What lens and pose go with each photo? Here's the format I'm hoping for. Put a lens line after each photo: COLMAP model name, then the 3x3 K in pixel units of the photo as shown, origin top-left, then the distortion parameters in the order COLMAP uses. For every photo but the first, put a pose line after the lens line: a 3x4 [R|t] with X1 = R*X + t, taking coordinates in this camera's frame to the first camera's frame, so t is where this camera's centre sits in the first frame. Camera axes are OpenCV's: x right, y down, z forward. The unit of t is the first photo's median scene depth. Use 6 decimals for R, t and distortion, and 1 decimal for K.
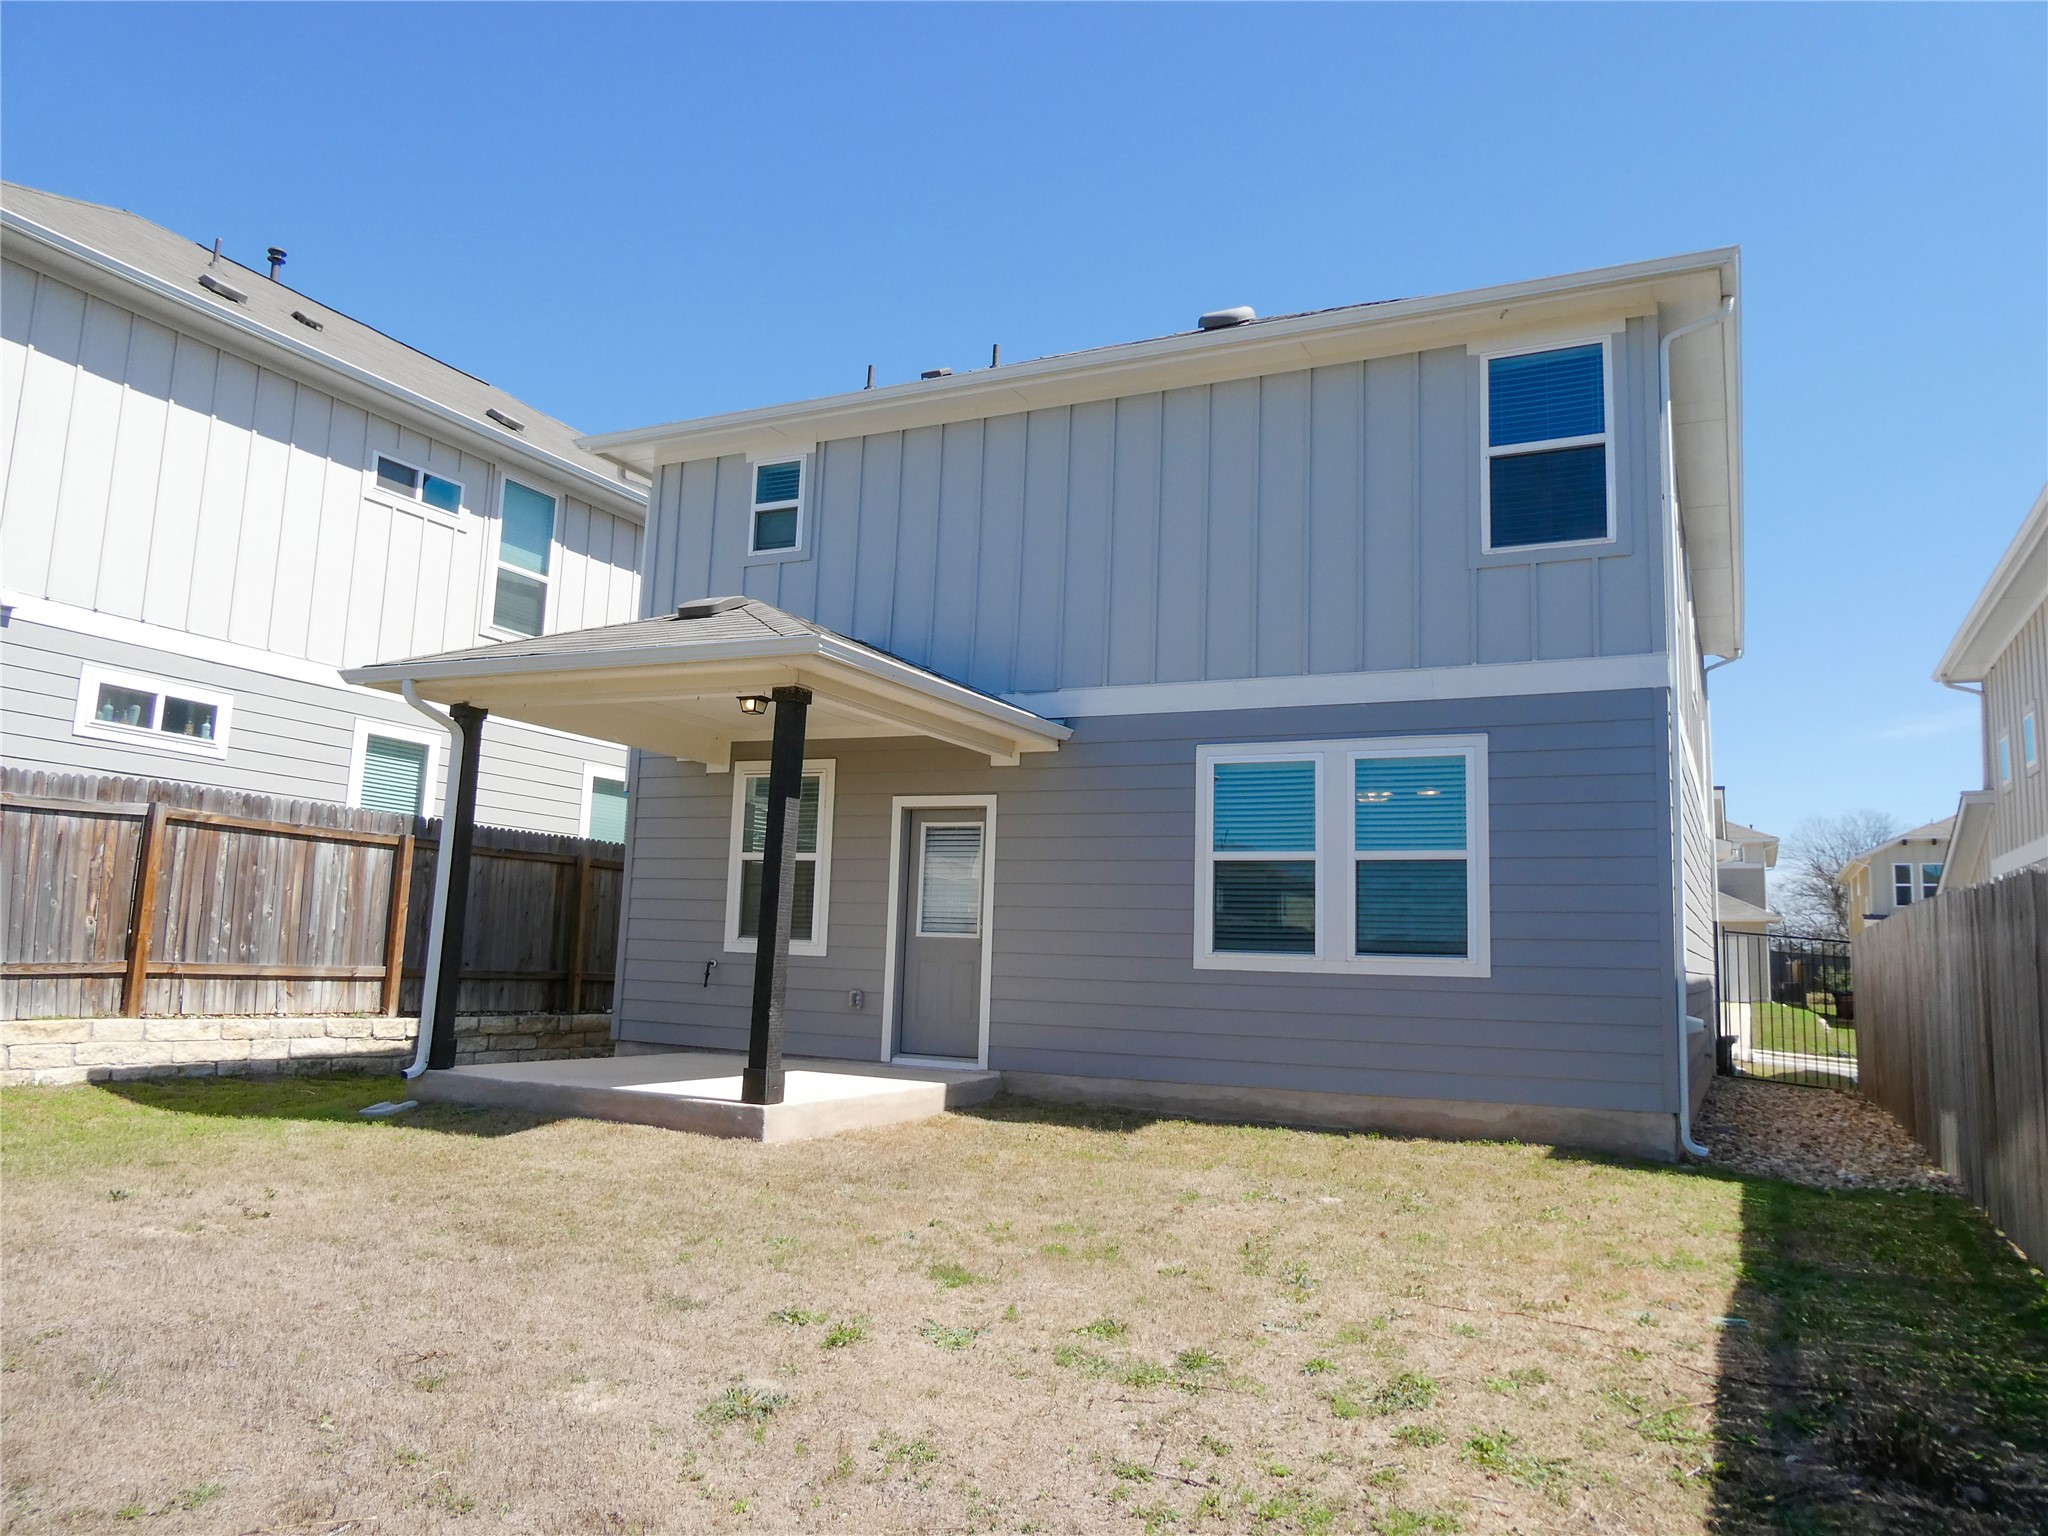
lens RADIAL K [[1458.9, 0, 1018.2], [0, 1458.9, 769.9], [0, 0, 1]] dist [0.013587, 0.005741]
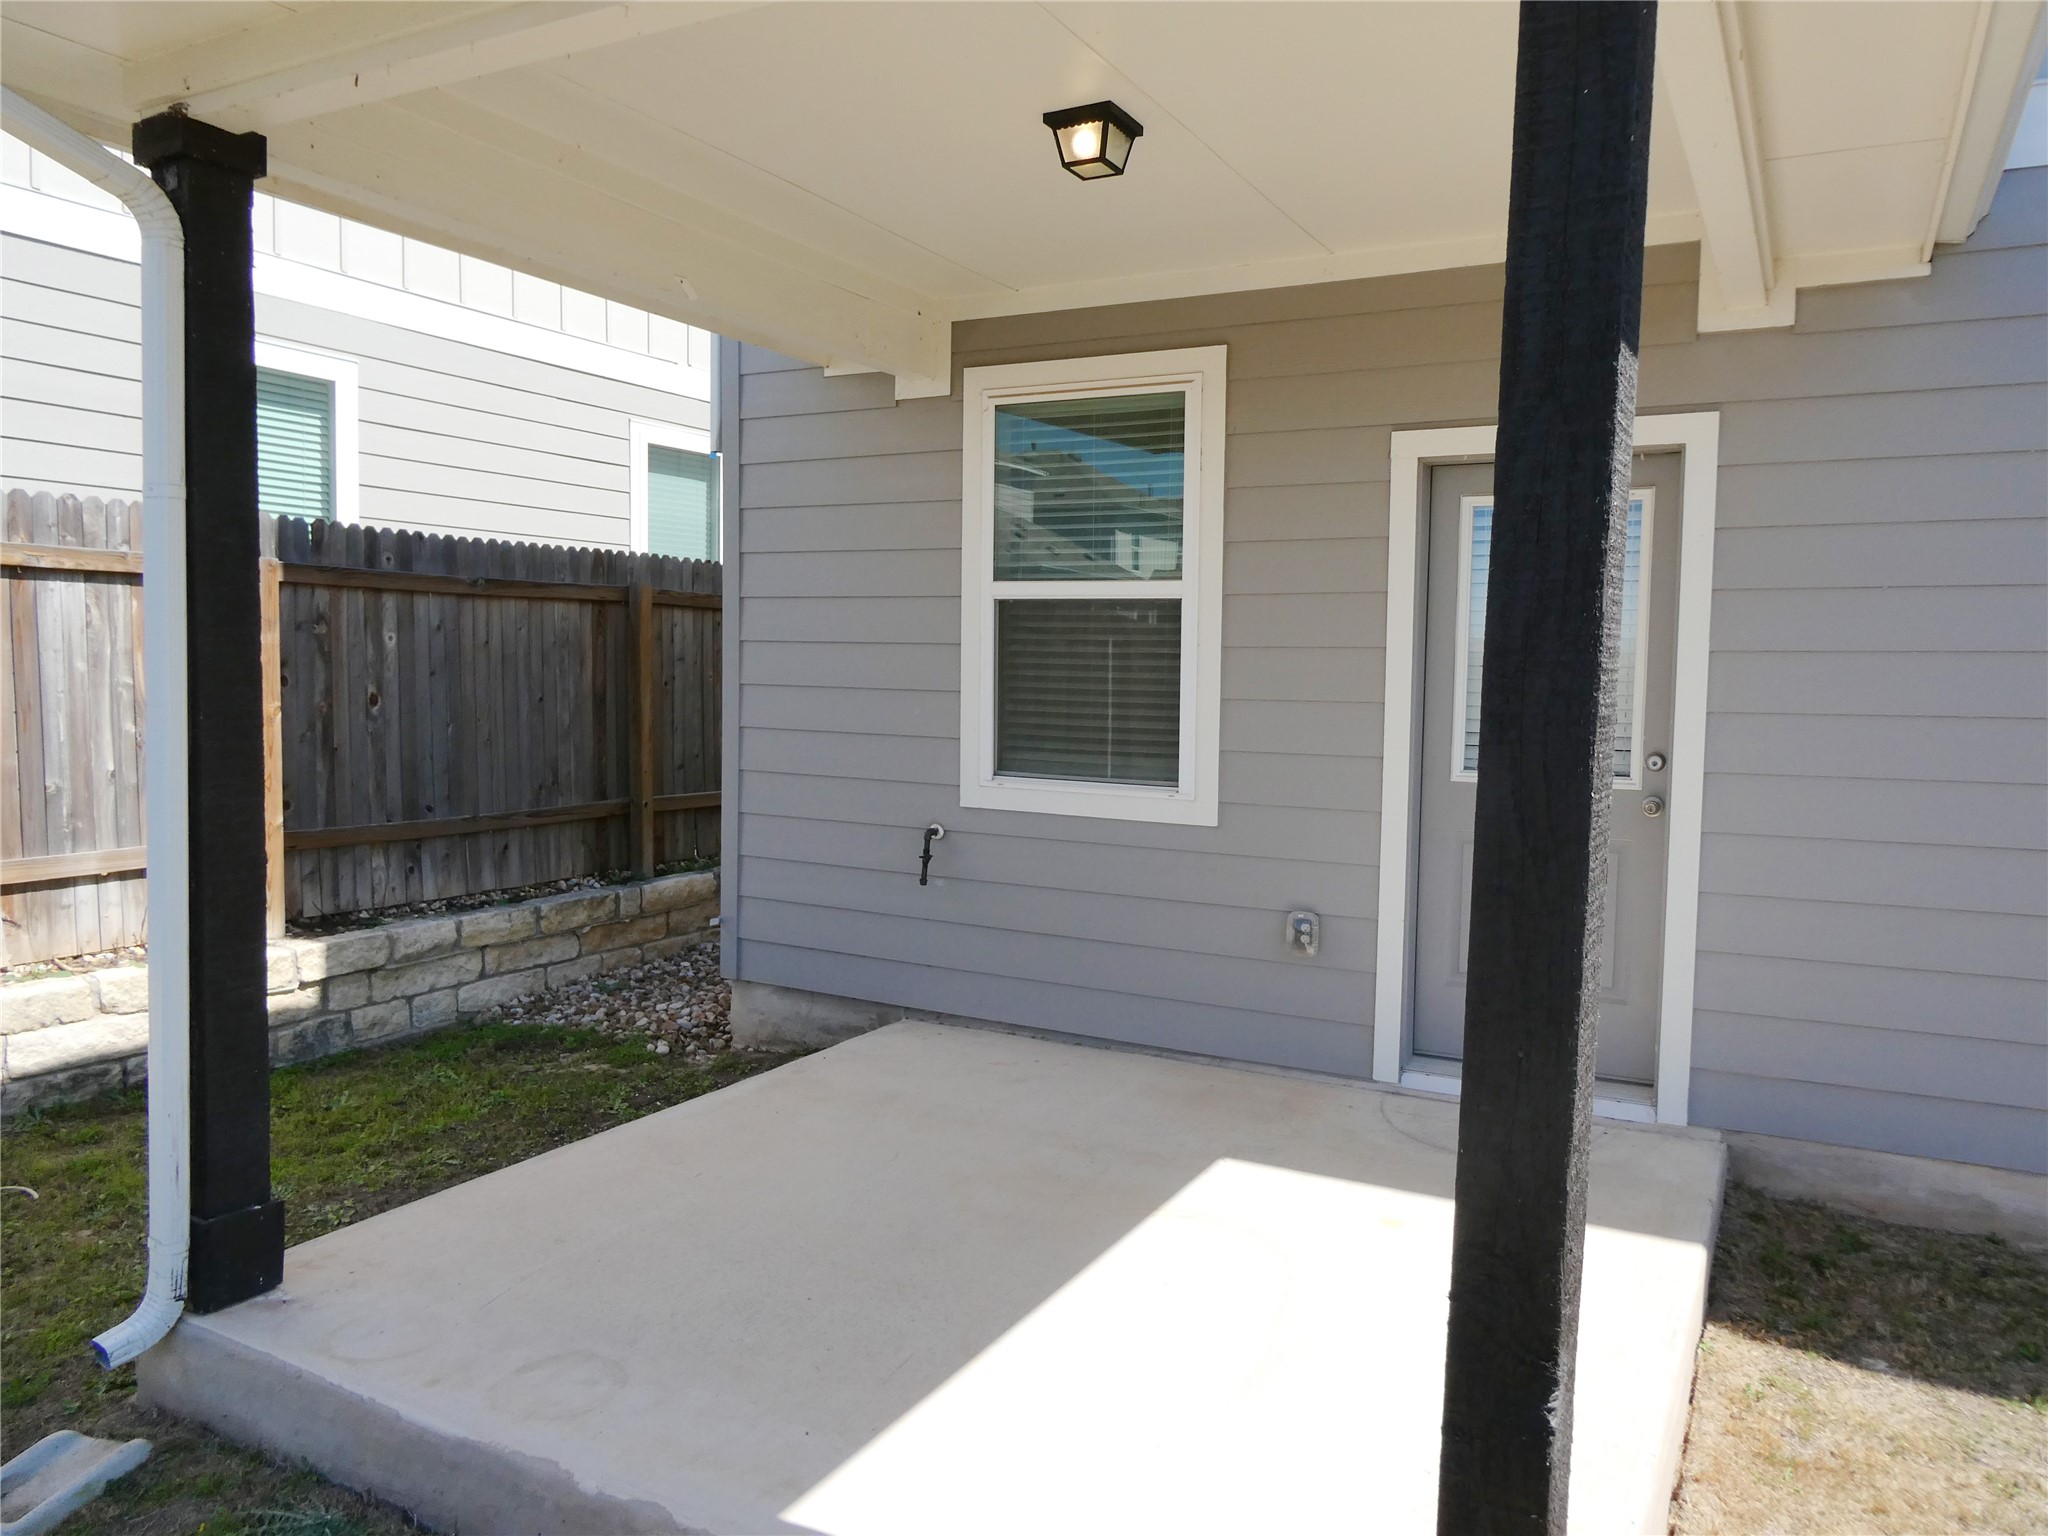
lens RADIAL K [[1458.9, 0, 1019.9], [0, 1458.9, 760.9], [0, 0, 1]] dist [0.013587, 0.005741]
pose [[0.998669, -0.020219, -0.047441, -0.146588], [0.029248, 0.979738, 0.198138, 0.021064], [0.042474, -0.199261, 0.979025, 0.512612]]
